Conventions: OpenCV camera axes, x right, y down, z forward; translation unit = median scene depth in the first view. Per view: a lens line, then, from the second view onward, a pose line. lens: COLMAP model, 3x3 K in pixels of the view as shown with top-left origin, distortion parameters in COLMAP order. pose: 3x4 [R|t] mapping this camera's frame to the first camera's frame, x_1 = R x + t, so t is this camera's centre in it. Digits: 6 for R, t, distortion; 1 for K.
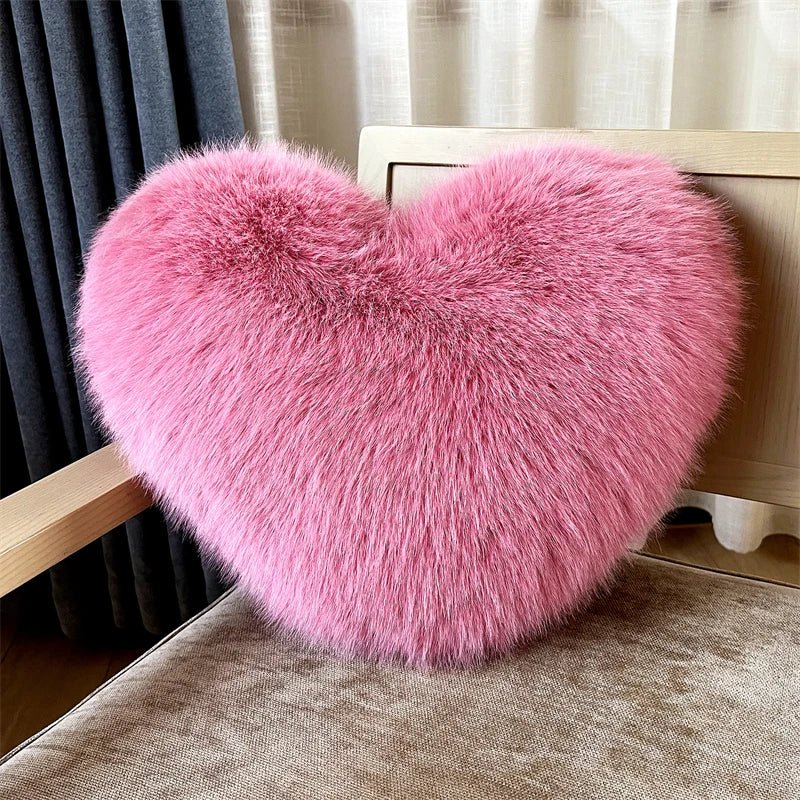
lens RADIAL K [[843.6, 0, 401.0], [0, 843.6, 414.7], [0, 0, 1]] dist [0.010884, -0.017989]
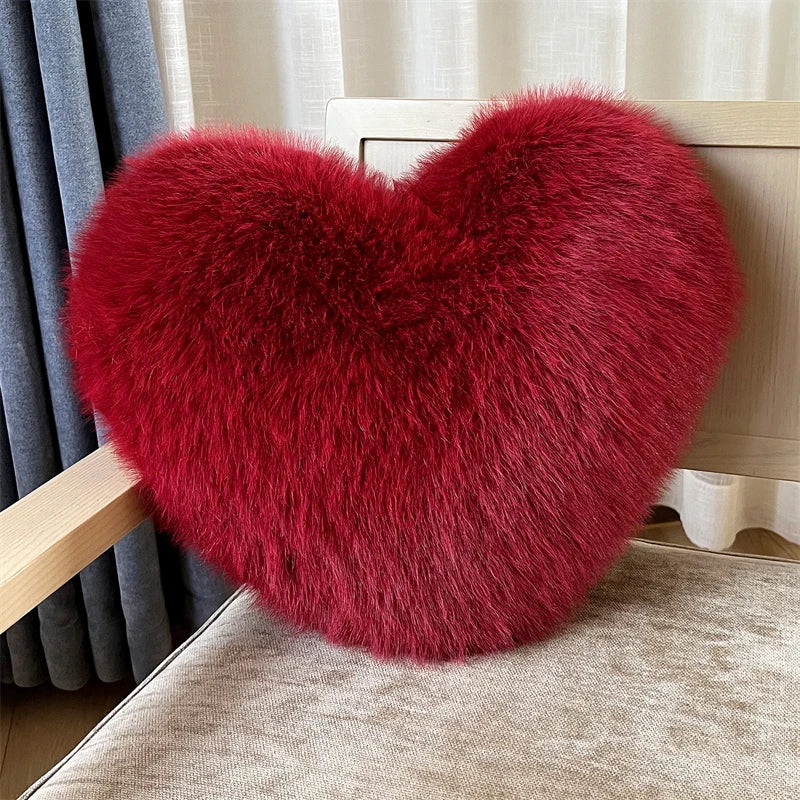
lens RADIAL K [[993.1, 0, 399.8], [0, 993.1, 408.0], [0, 0, 1]] dist [0.034816, -0.062818]
pose [[0.992758, -0.048978, 0.109691, -0.148670], [0.050618, 0.998643, -0.012216, 0.016147], [-0.108943, 0.017680, 0.993891, -0.113773]]
